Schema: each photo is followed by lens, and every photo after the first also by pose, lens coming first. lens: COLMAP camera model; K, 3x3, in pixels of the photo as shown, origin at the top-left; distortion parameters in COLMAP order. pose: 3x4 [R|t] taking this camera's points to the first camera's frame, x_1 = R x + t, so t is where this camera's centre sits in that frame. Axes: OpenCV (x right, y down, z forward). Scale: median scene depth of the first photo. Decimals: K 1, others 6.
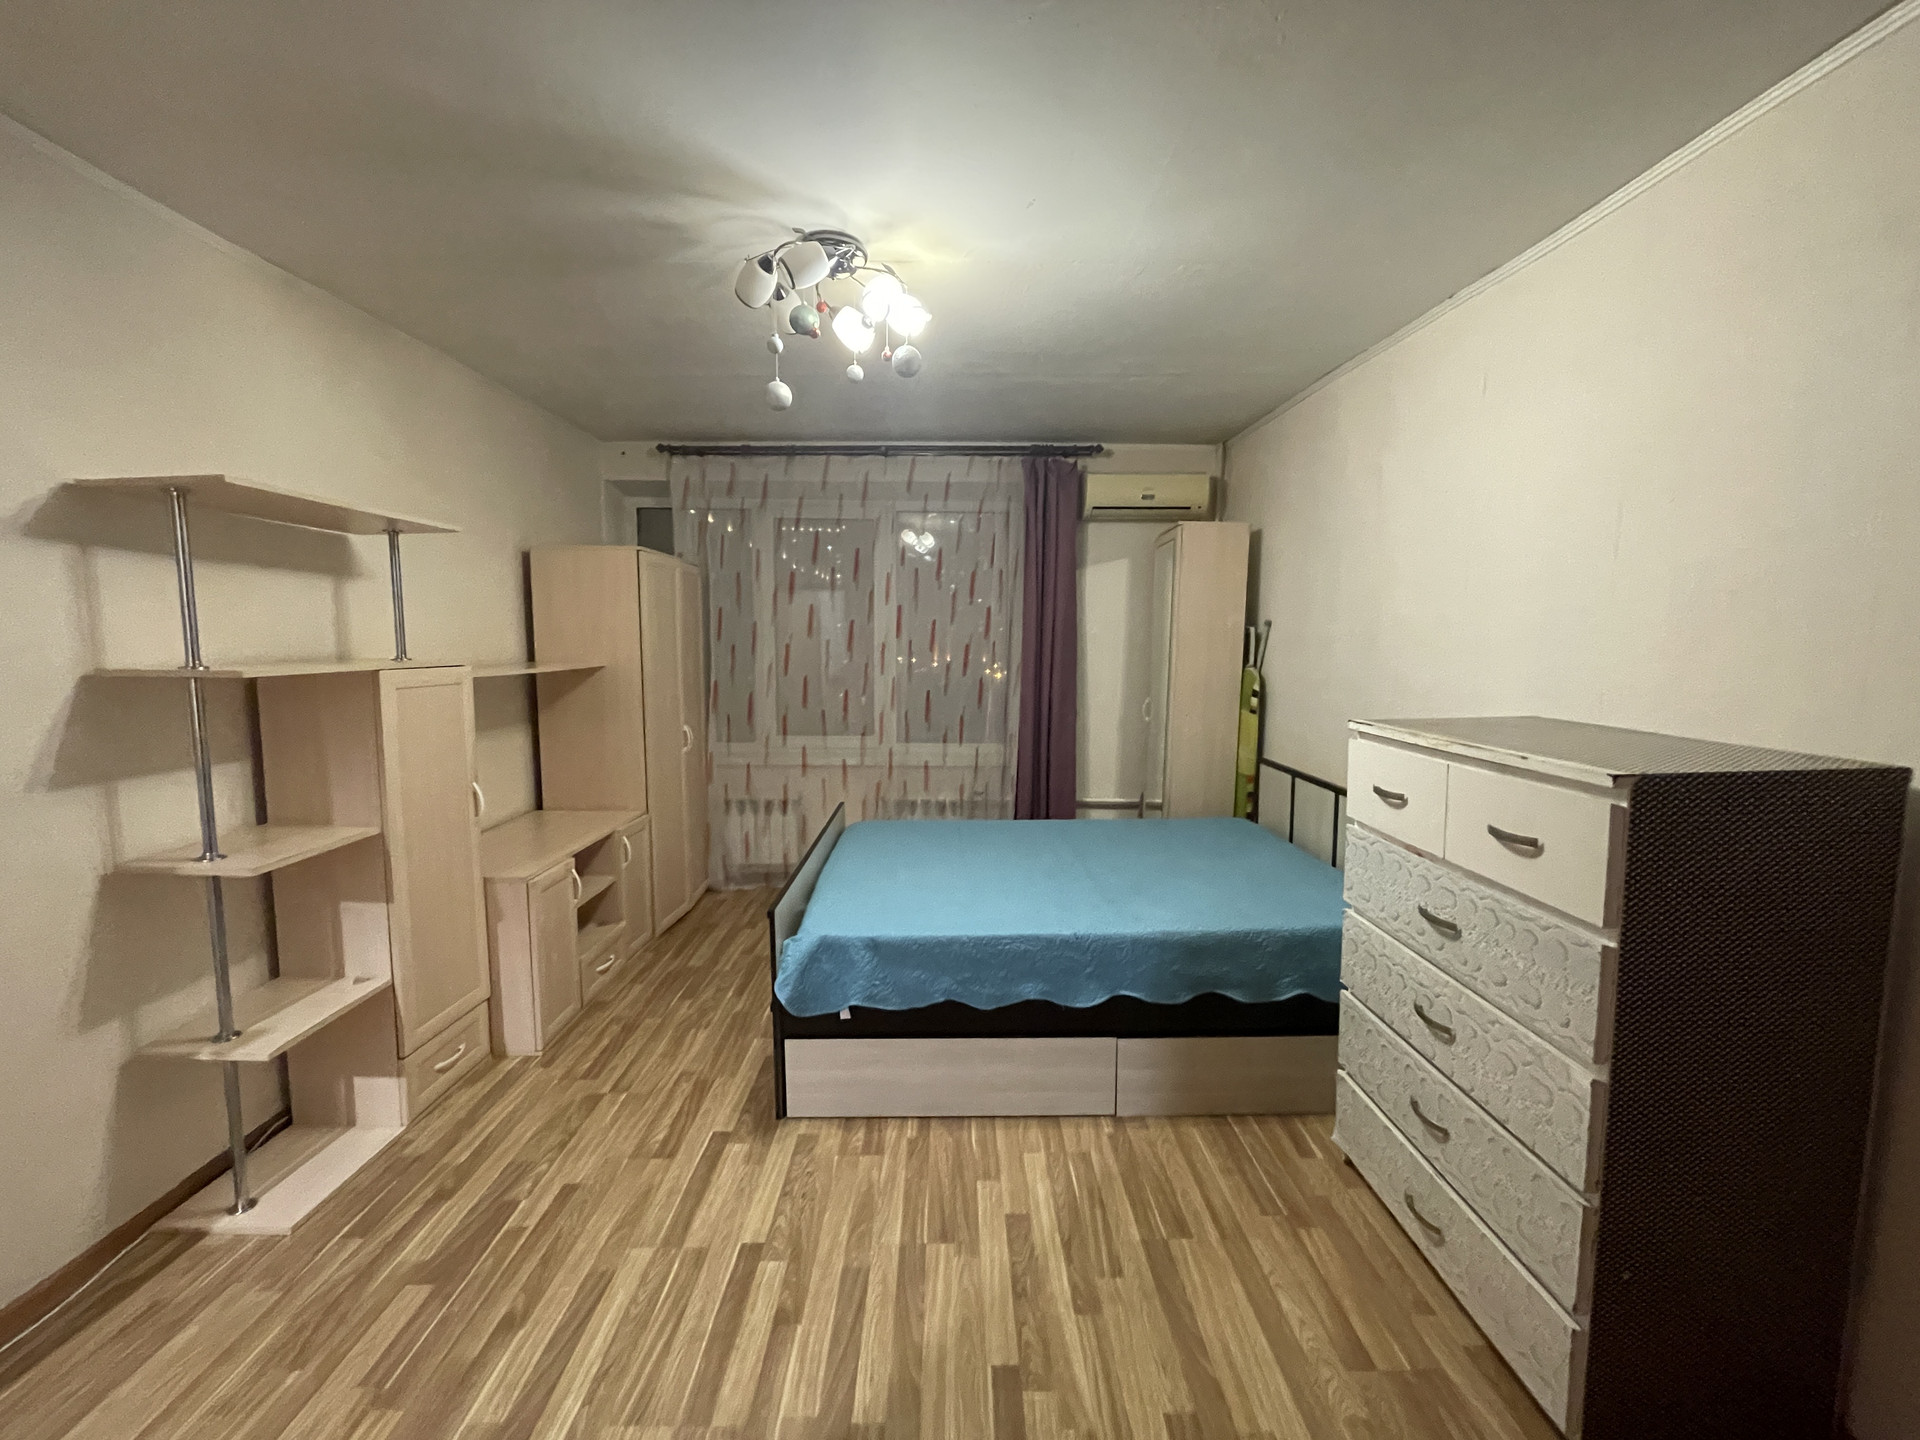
lens RADIAL K [[770.8, 0, 960.0], [0, 770.8, 720.0], [0, 0, 1]] dist [-0.000050, -0.002141]
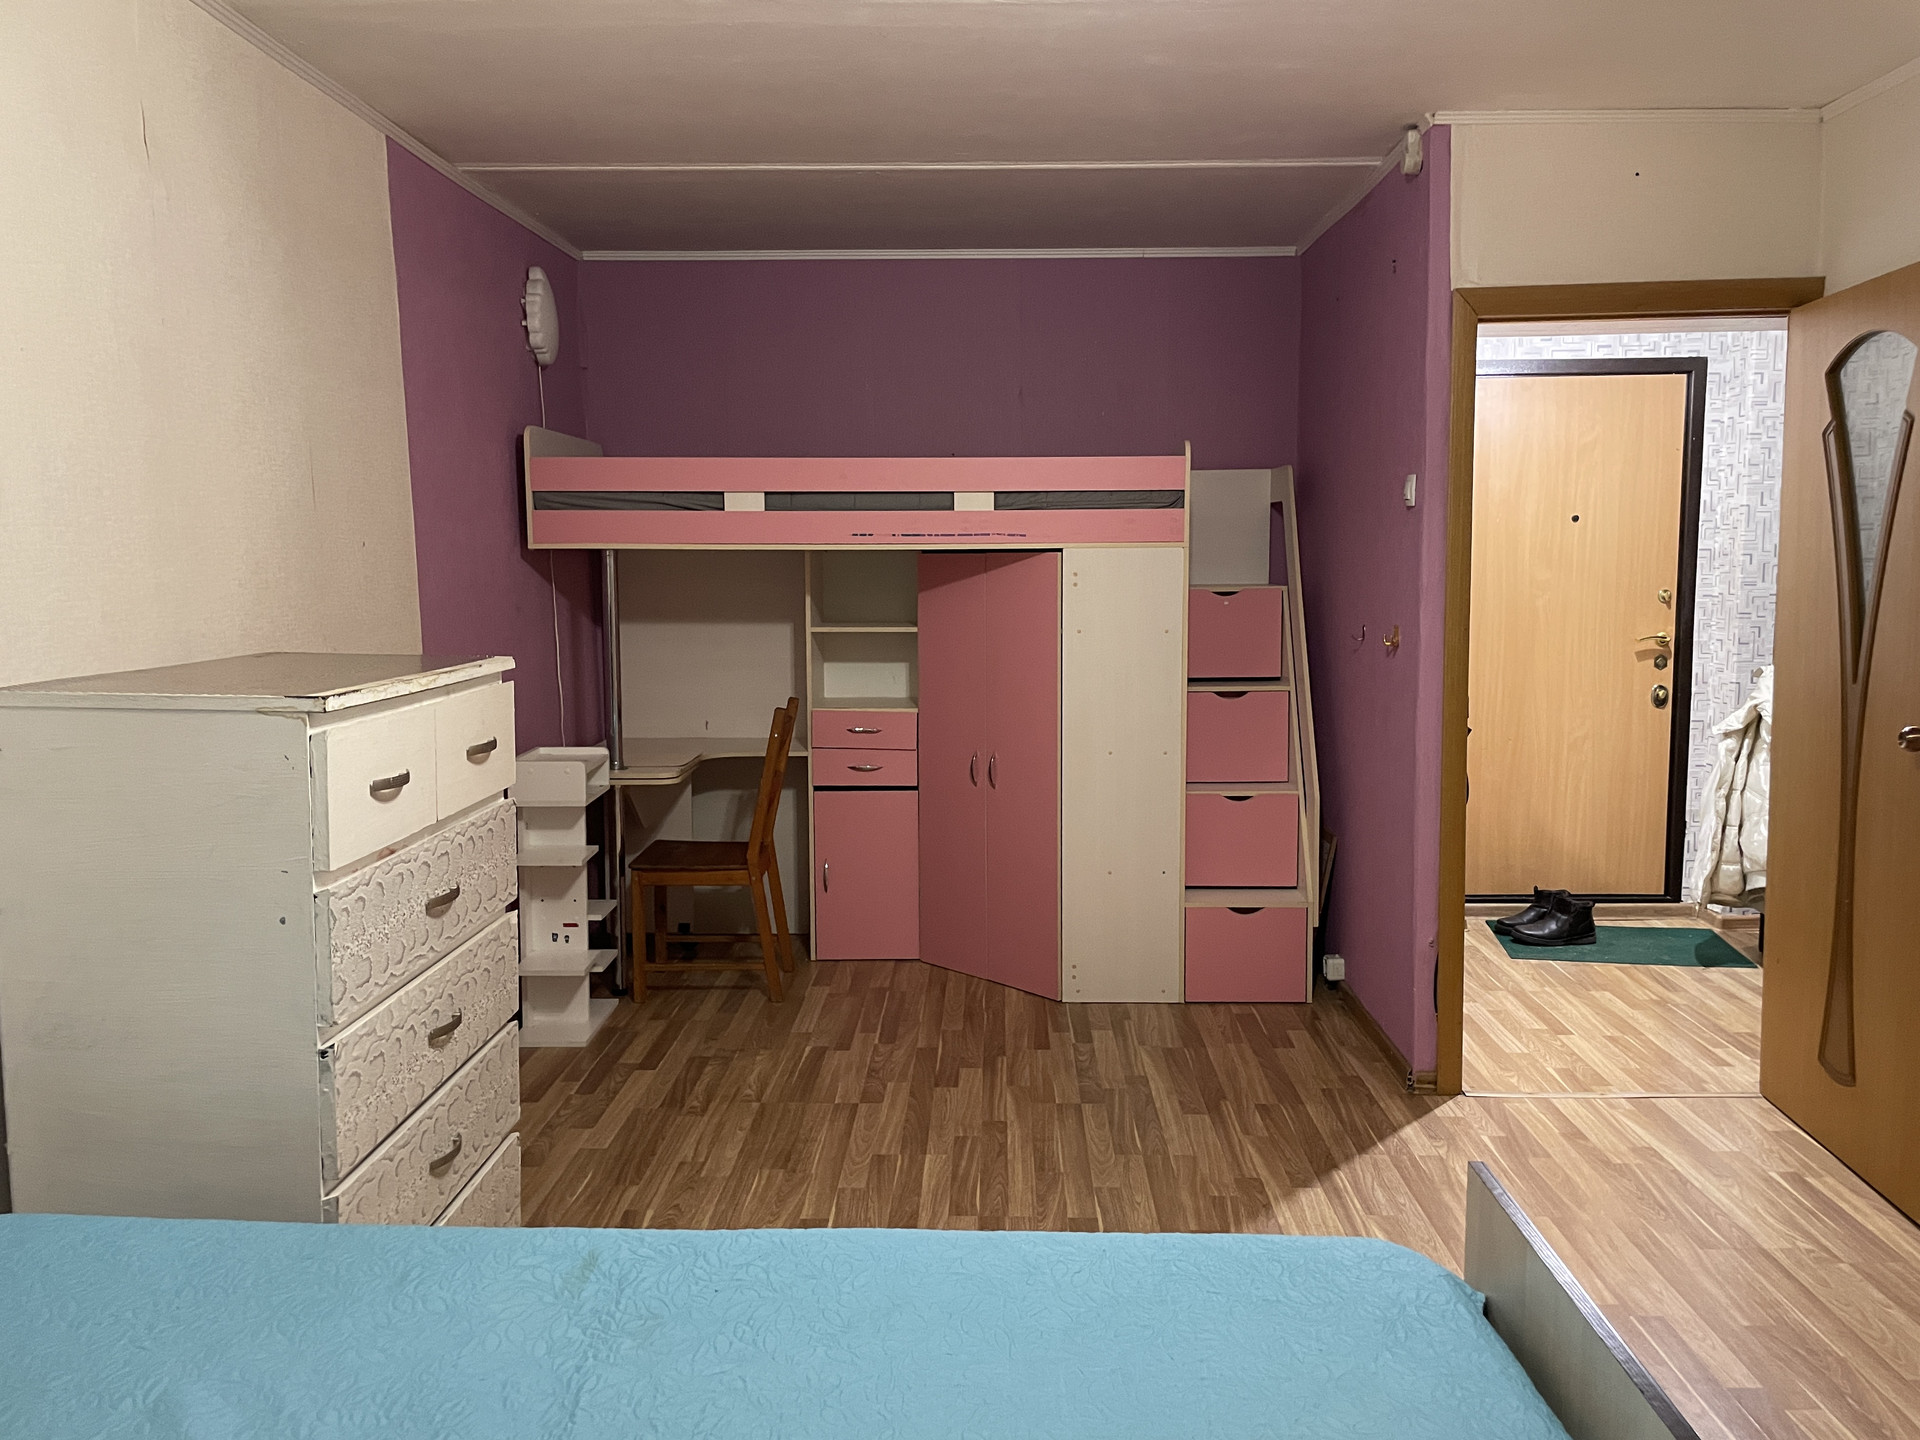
lens RADIAL K [[1452.5, 0, 975.6], [0, 1452.5, 713.6], [0, 0, 1]] dist [0.089398, -0.118042]
pose [[-0.999338, -0.002337, 0.036308, 0.005934], [0.005508, 0.976716, 0.214464, -0.108316], [-0.035964, 0.214522, -0.976057, 1.045389]]
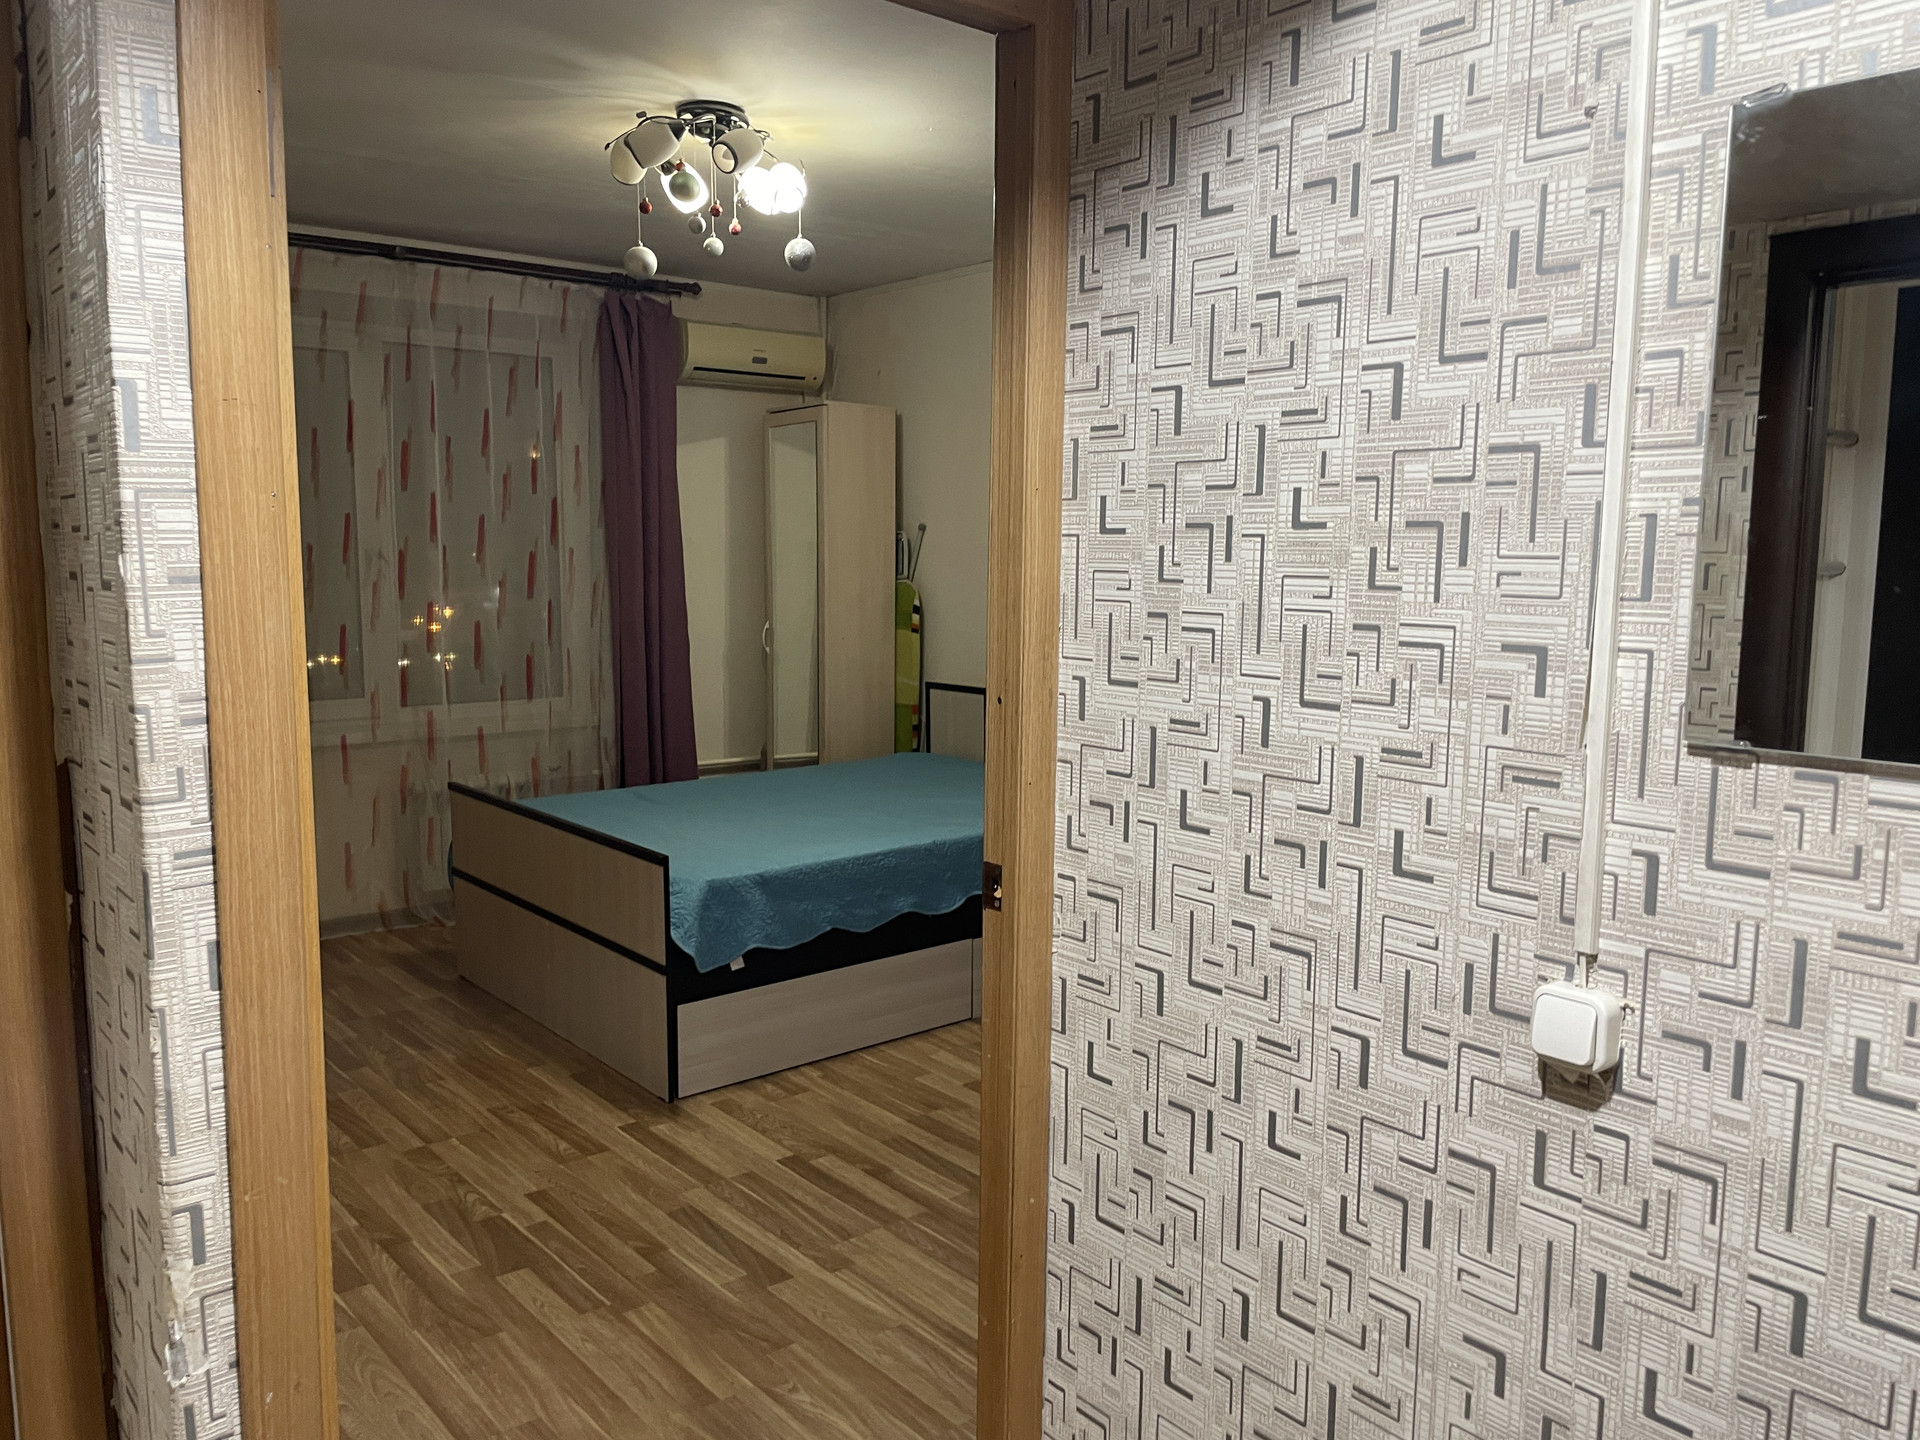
lens RADIAL K [[1445.1, 0, 976.7], [0, 1445.1, 724.9], [0, 0, 1]] dist [0.089900, -0.116893]
pose [[0.776185, -0.077875, 0.625677, -0.581988], [0.066771, 0.996915, 0.041248, 0.032535], [-0.626959, 0.009761, 0.778991, -0.295905]]
